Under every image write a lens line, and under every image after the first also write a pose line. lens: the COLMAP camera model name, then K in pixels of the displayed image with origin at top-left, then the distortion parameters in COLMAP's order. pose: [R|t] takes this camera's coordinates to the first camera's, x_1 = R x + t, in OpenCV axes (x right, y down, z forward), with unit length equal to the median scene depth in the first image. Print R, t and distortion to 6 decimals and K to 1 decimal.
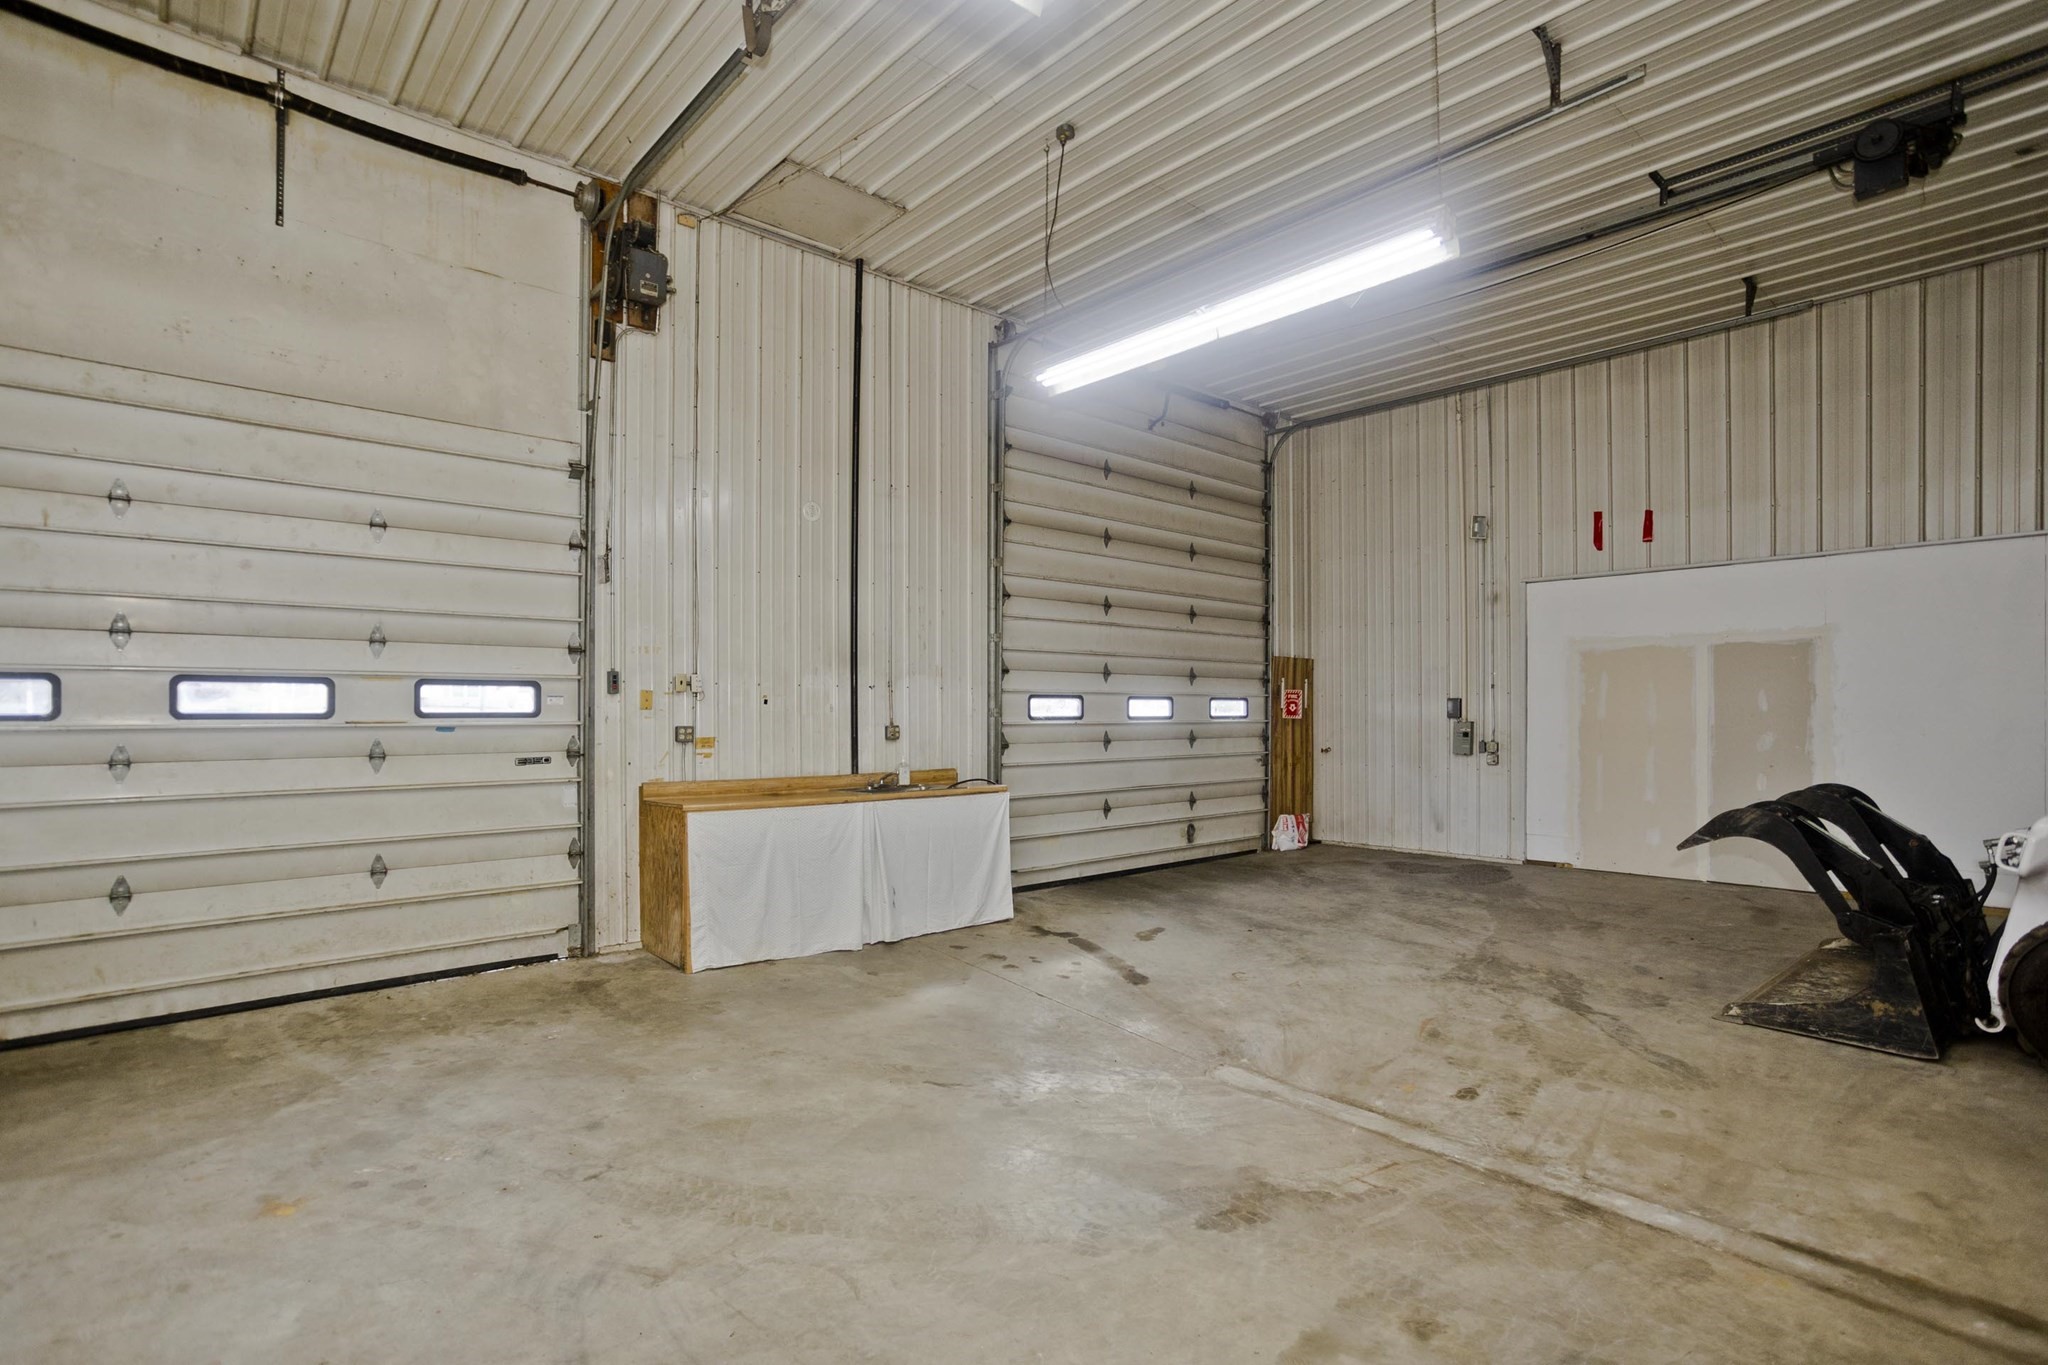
lens RADIAL K [[1005.3, 0, 1069.4], [0, 1005.3, 713.0], [0, 0, 1]] dist [-0.025948, 0.008549]
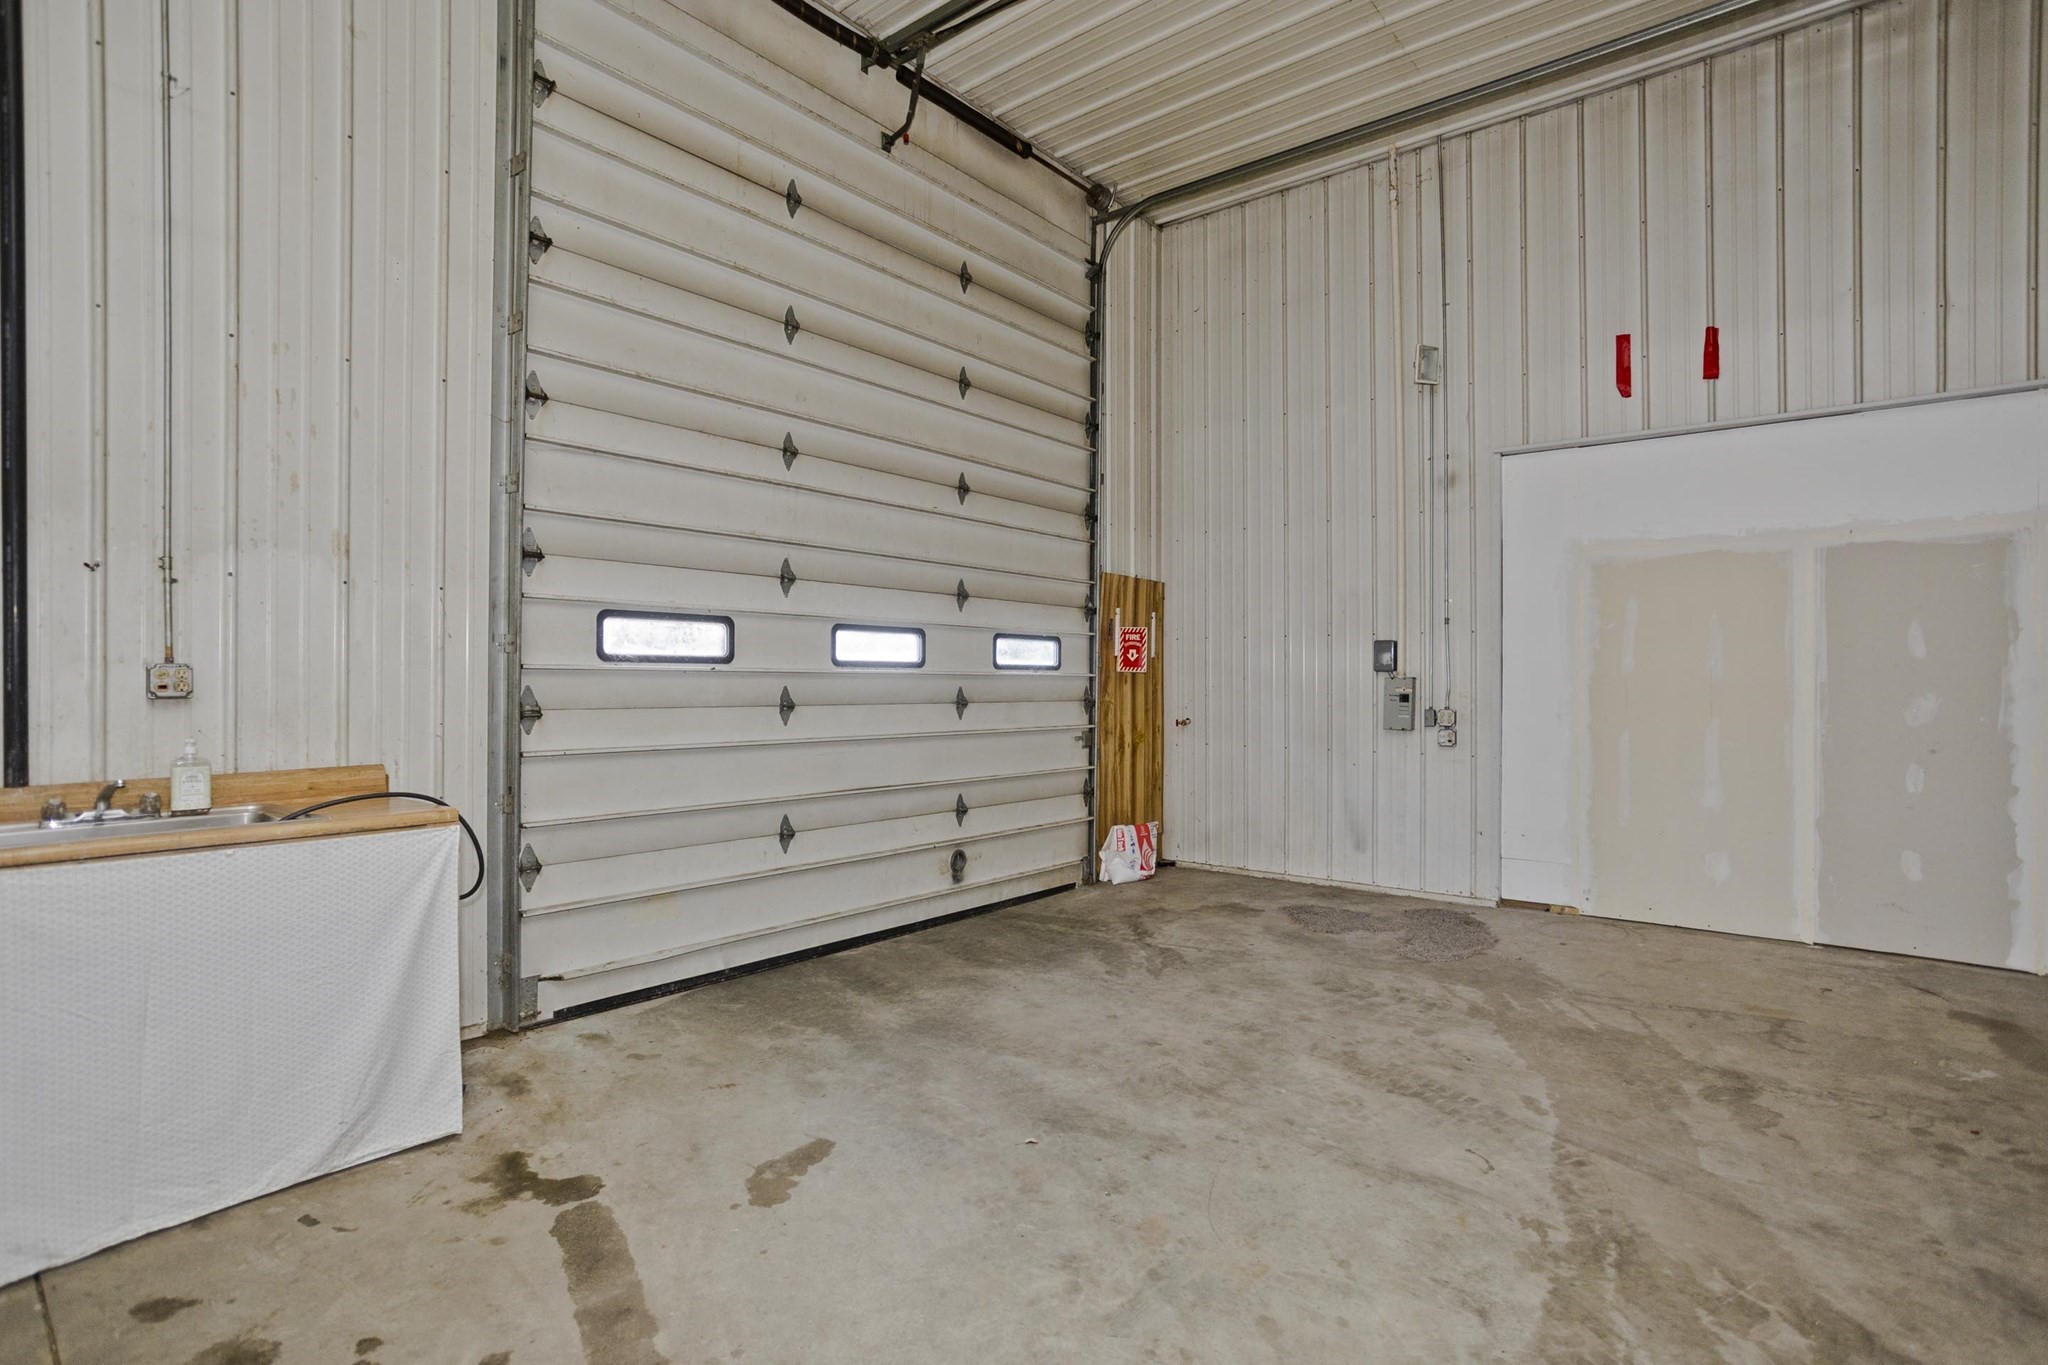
lens RADIAL K [[1005.3, 0, 1024.9], [0, 1005.3, 681.6], [0, 0, 1]] dist [-0.025948, 0.008549]
pose [[0.993945, 0.004843, 0.109771, 0.093963], [-0.004734, 0.999988, -0.001249, 0.013650], [-0.109775, 0.000721, 0.993956, 0.416906]]
